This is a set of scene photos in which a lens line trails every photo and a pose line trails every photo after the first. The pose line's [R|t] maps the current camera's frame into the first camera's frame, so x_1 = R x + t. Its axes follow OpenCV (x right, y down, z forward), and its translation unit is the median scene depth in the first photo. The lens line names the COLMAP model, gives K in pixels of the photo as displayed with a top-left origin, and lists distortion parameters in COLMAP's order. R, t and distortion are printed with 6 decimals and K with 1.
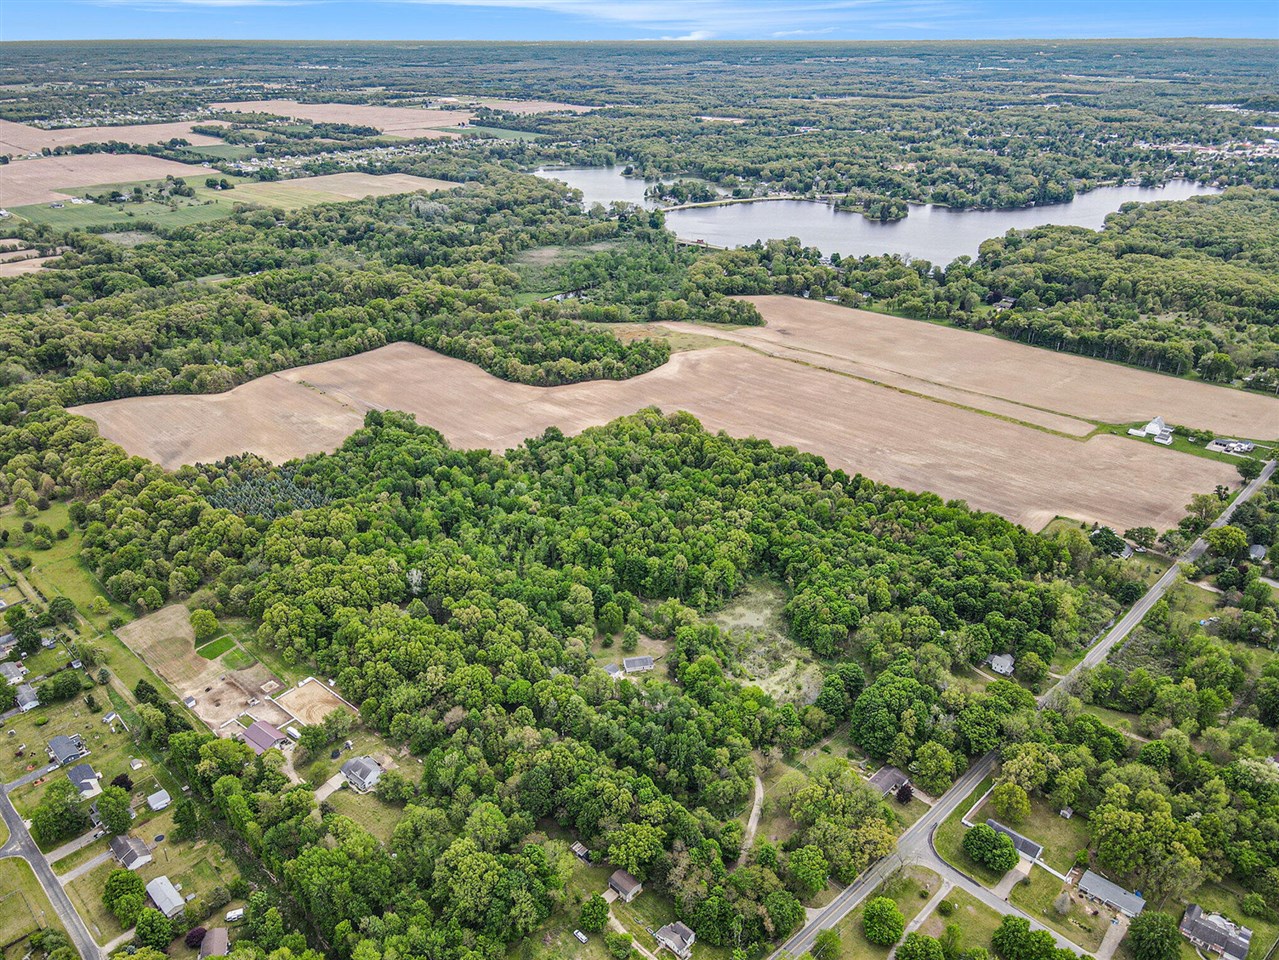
lens RADIAL K [[909.7, 0, 617.5], [0, 909.7, 501.4], [0, 0, 1]] dist [-0.000108, 0.027489]
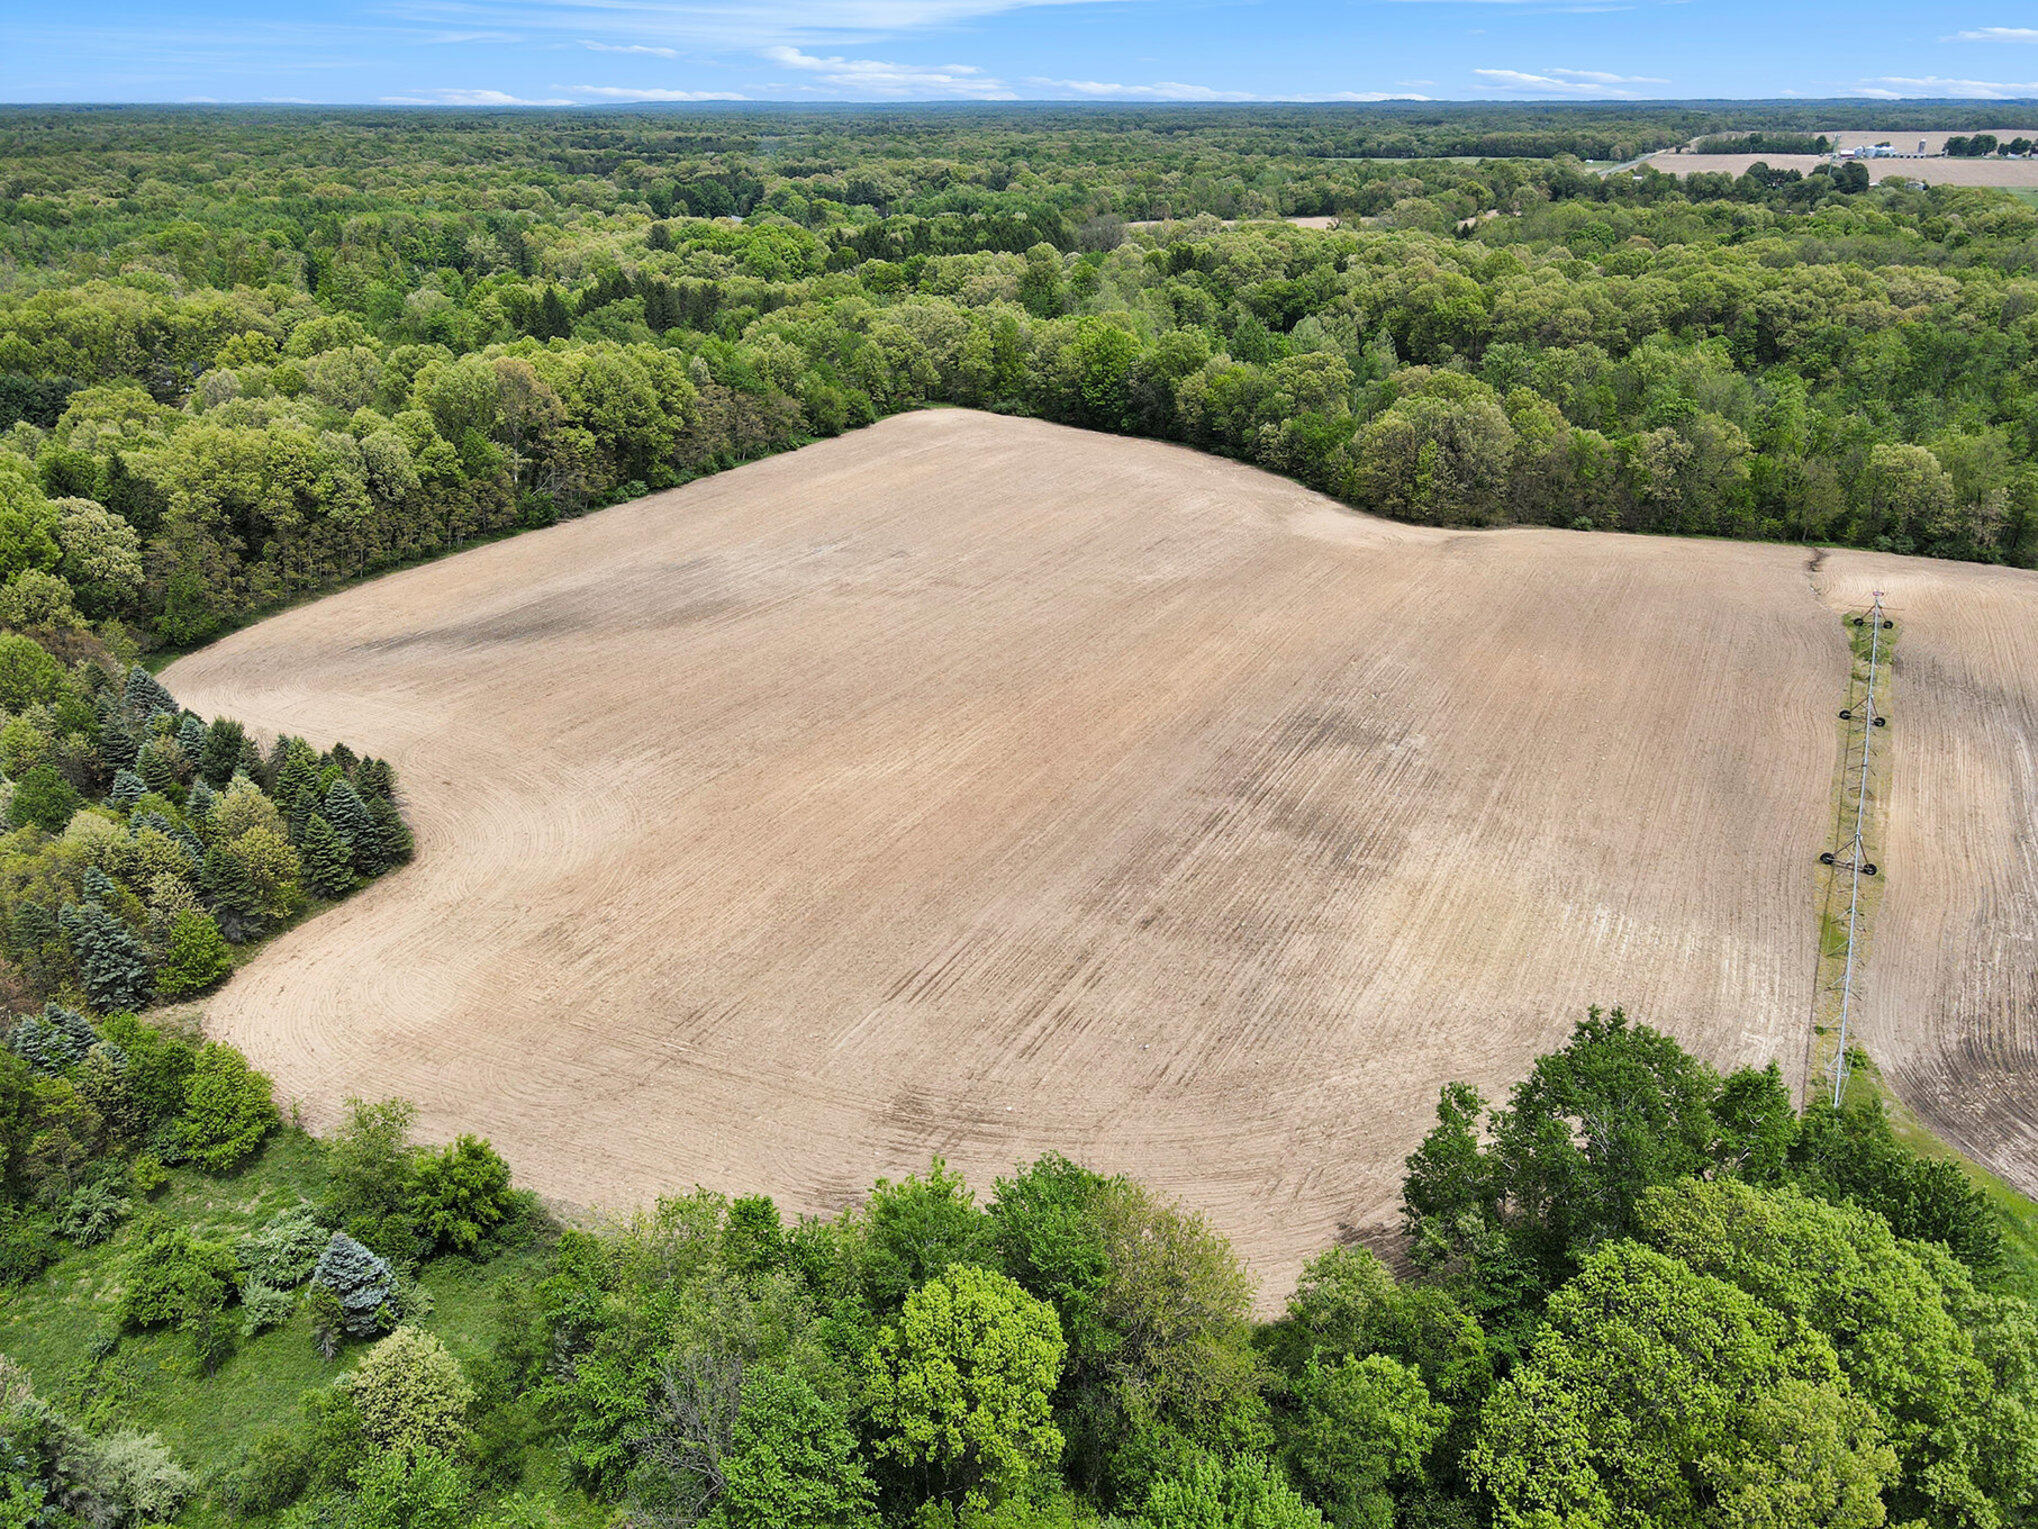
lens RADIAL K [[1498.2, 0, 1019.0], [0, 1498.2, 764.5], [0, 0, 1]] dist [0.017601, -0.002508]
pose [[0.332733, 0.383038, -0.861725, -0.170862], [-0.433342, 0.873703, 0.221039, -0.103661], [0.837558, 0.299875, 0.456696, 0.766952]]
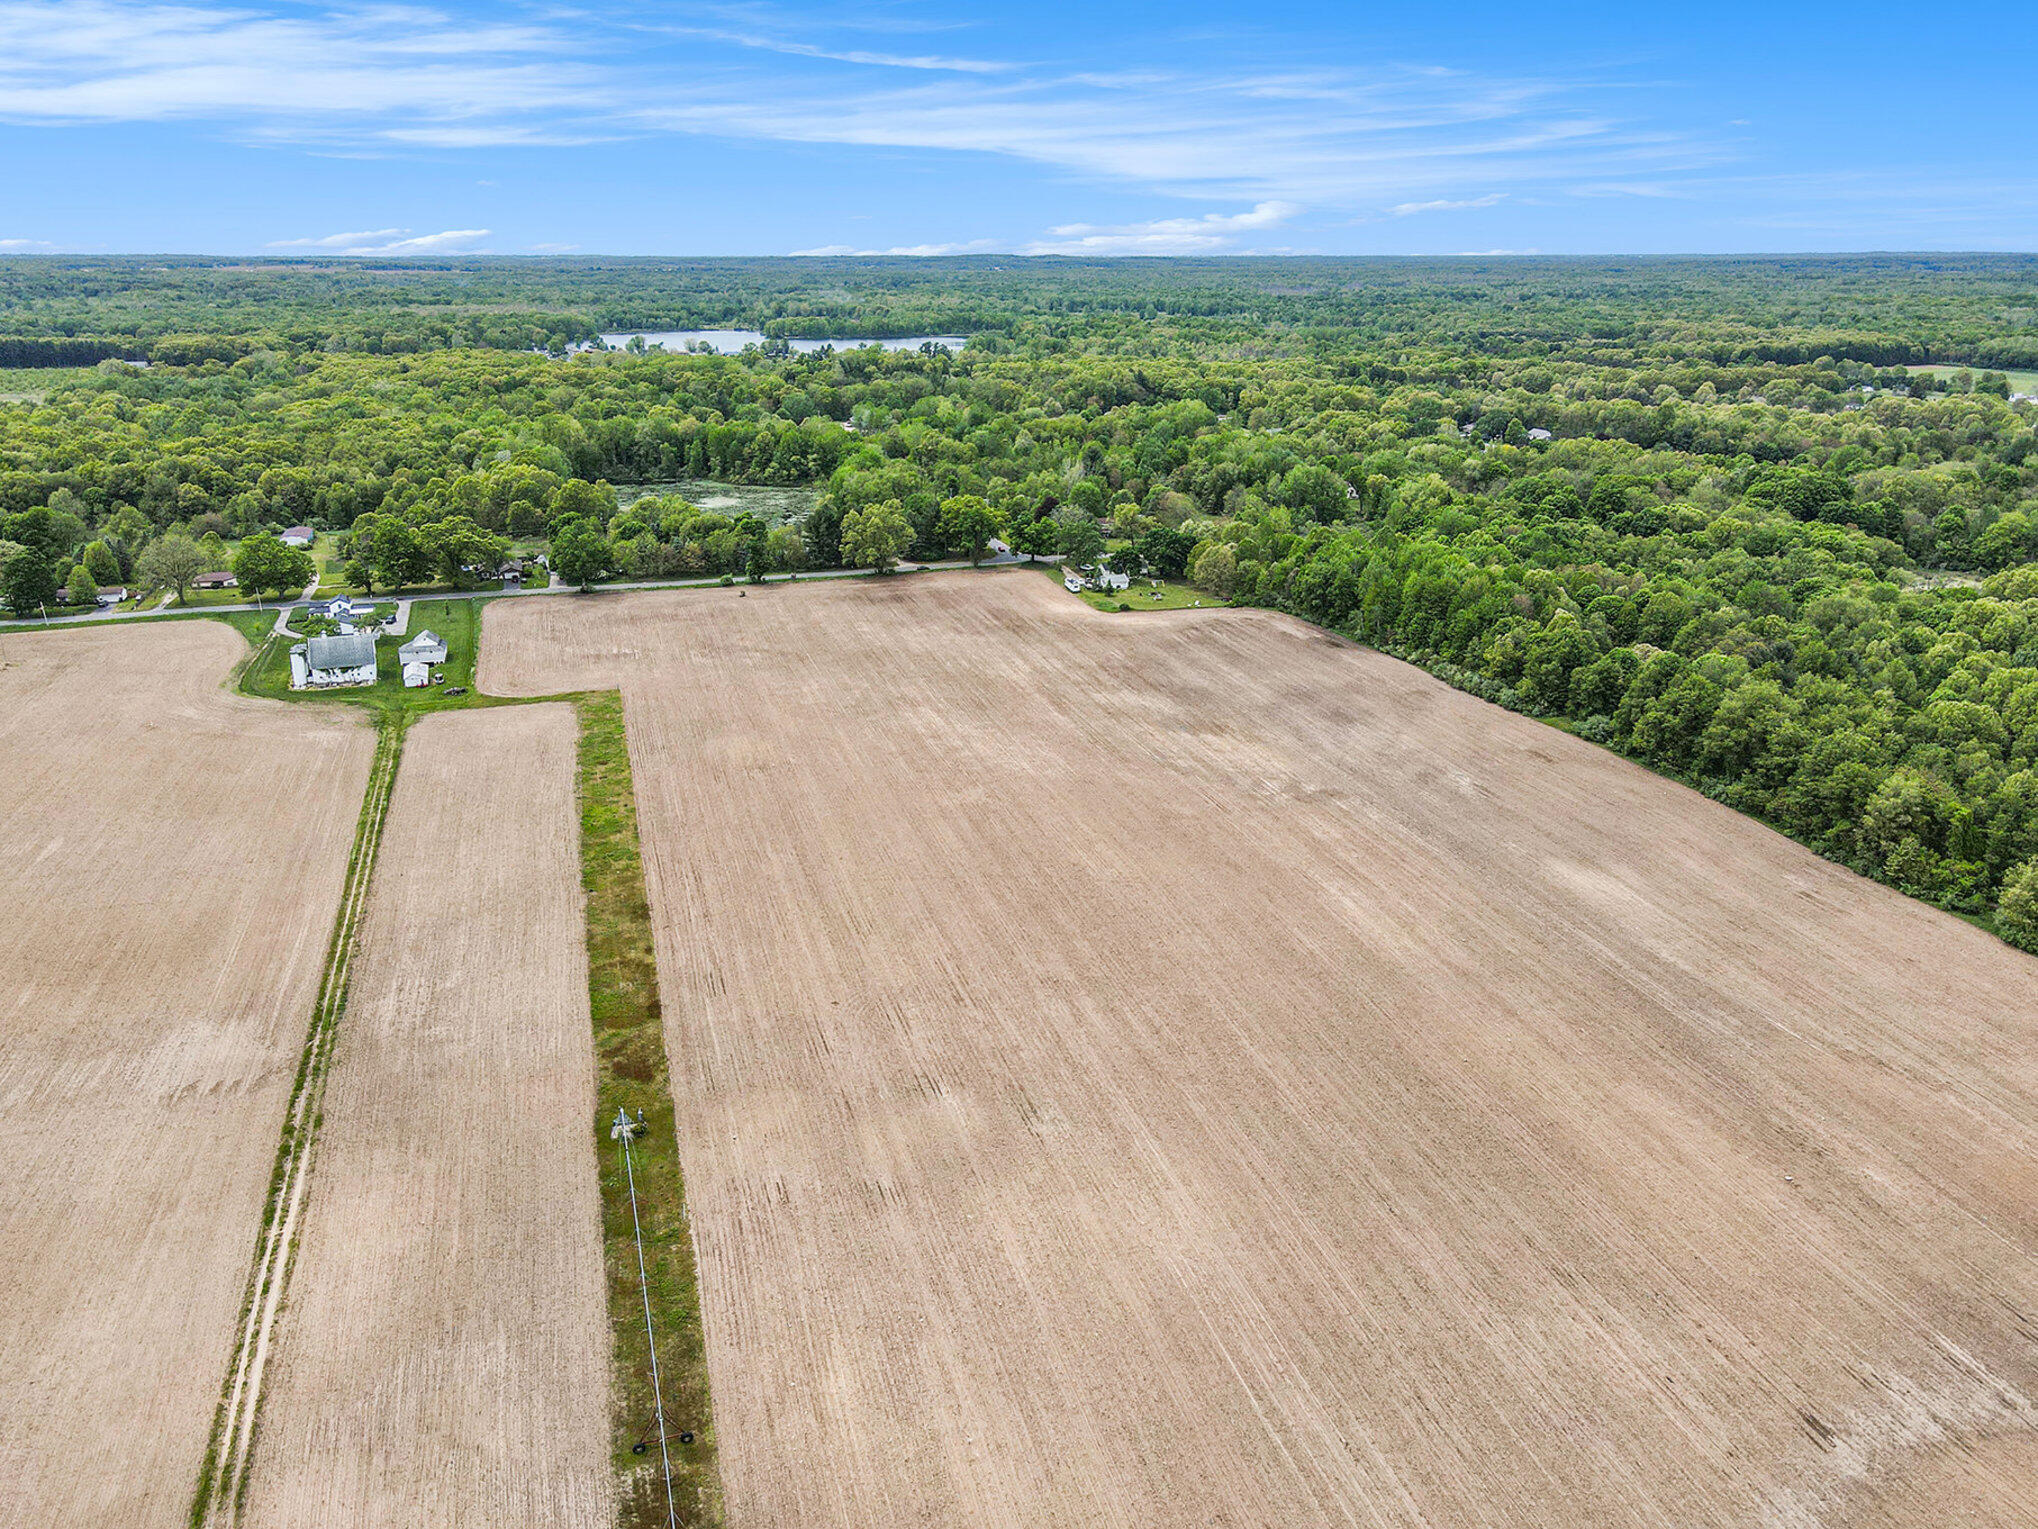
lens RADIAL K [[1515.7, 0, 992.2], [0, 1515.7, 771.4], [0, 0, 1]] dist [-0.006938, 0.049935]
pose [[-0.886260, -0.149102, 0.438533, 0.143948], [0.212669, 0.710087, 0.671228, -0.290936], [-0.411479, 0.688145, -0.597613, 1.033277]]
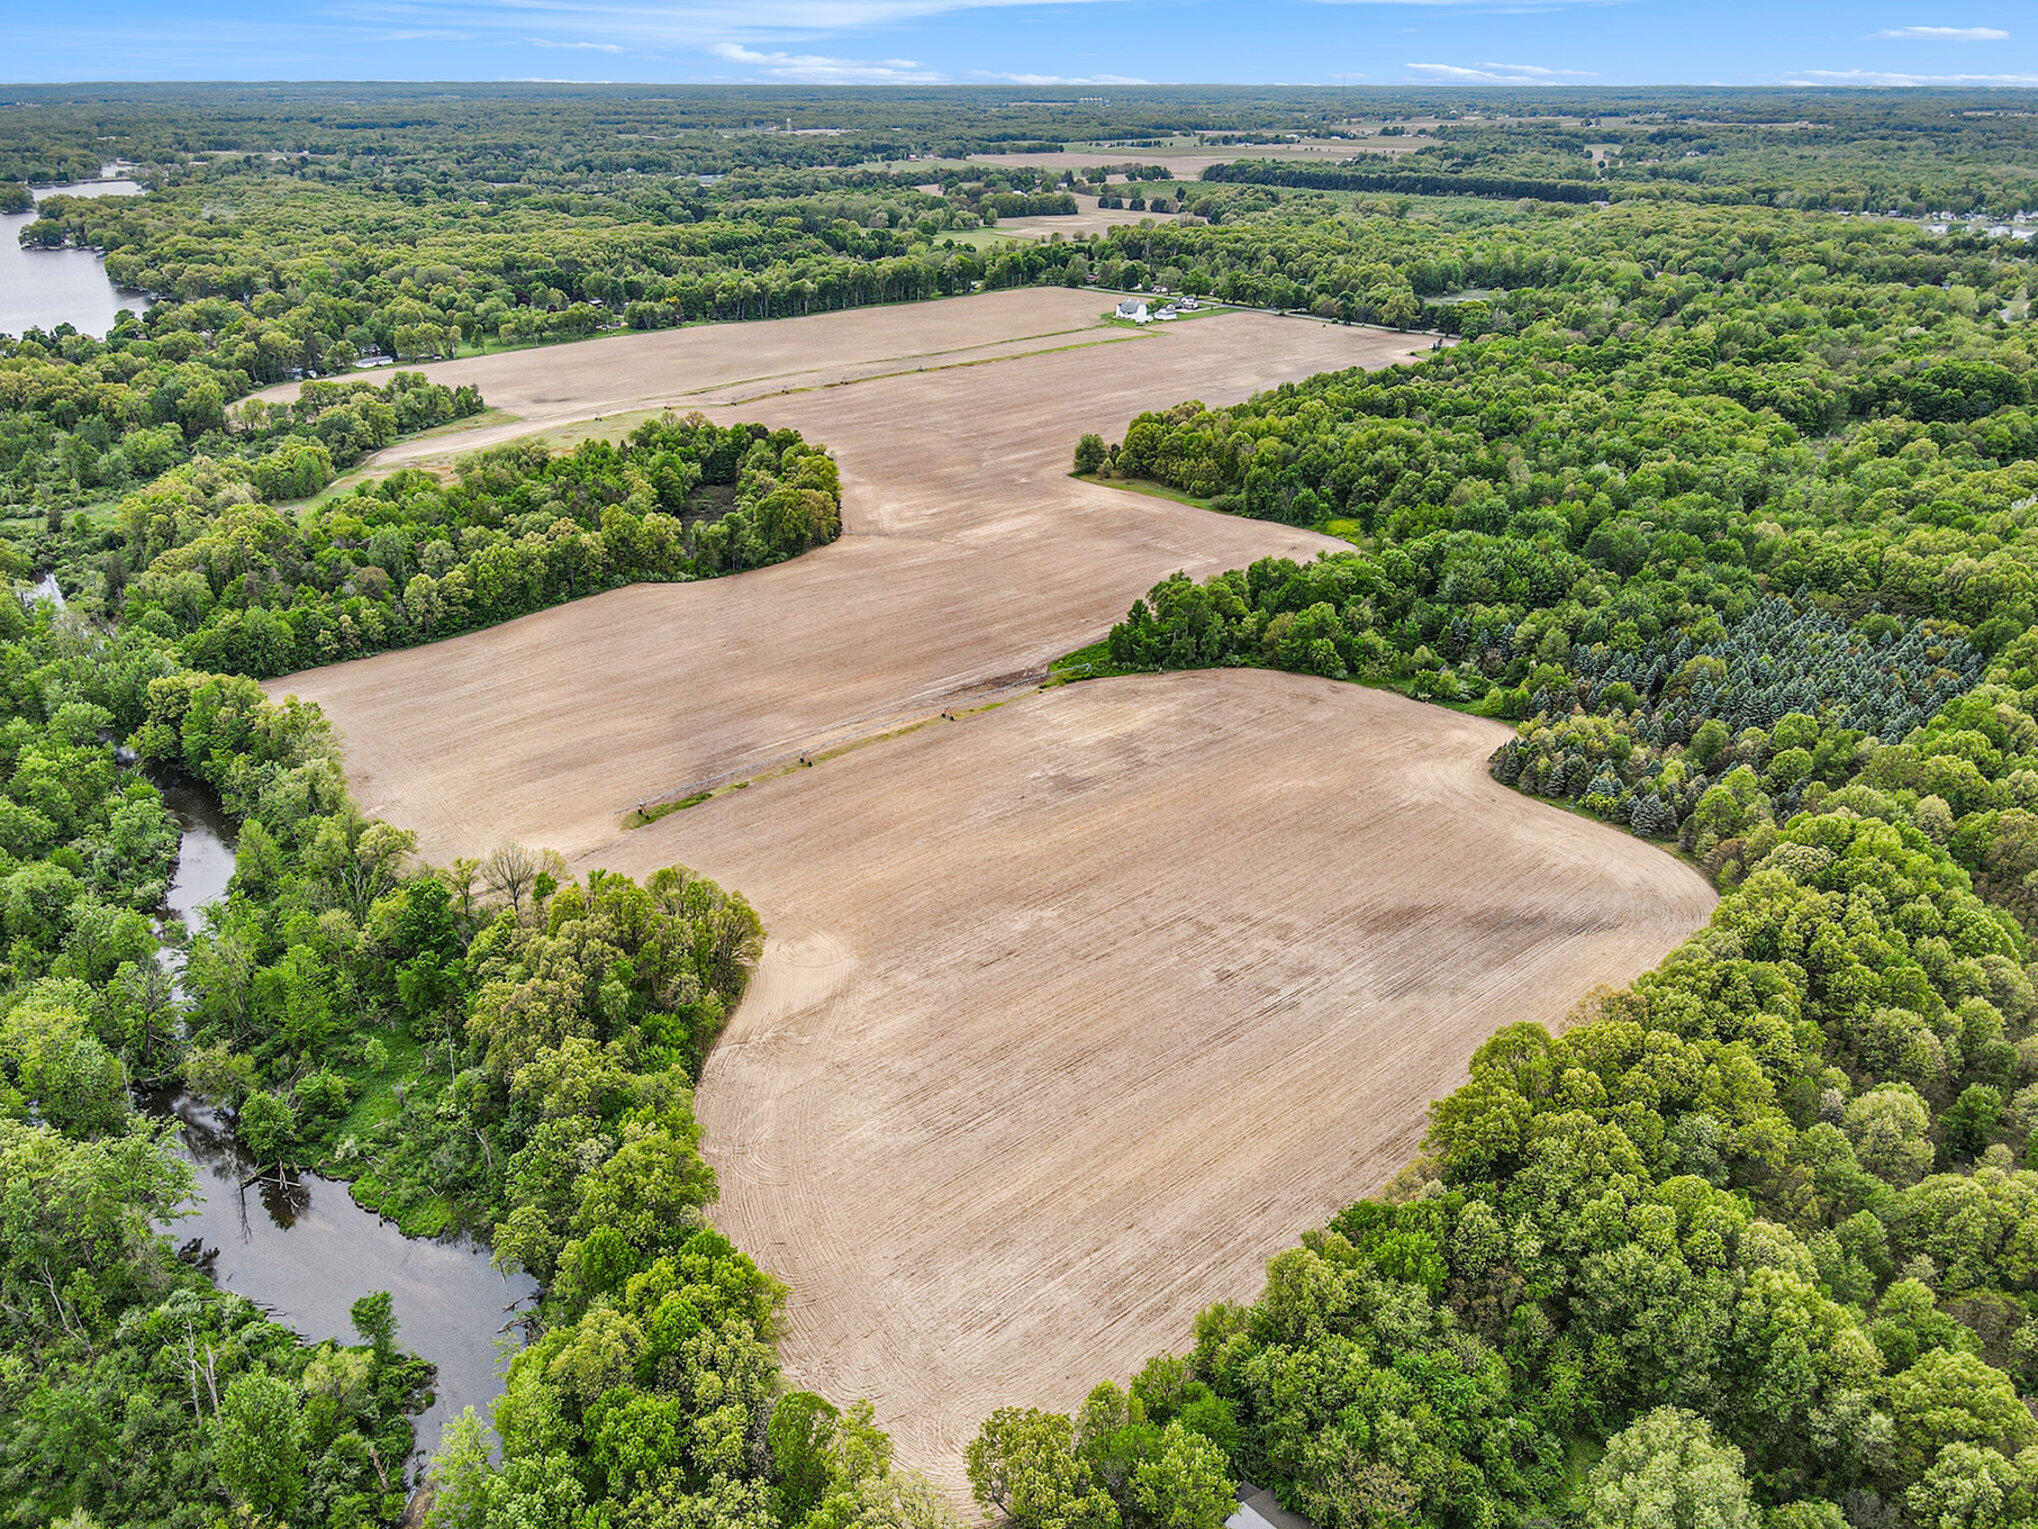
lens RADIAL K [[1507.2, 0, 979.6], [0, 1507.2, 790.7], [0, 0, 1]] dist [-0.003093, 0.043233]
pose [[0.048887, -0.425923, 0.903437, -0.680642], [0.453177, 0.815516, 0.359951, -0.233458], [-0.890079, 0.391820, 0.232887, 0.815336]]
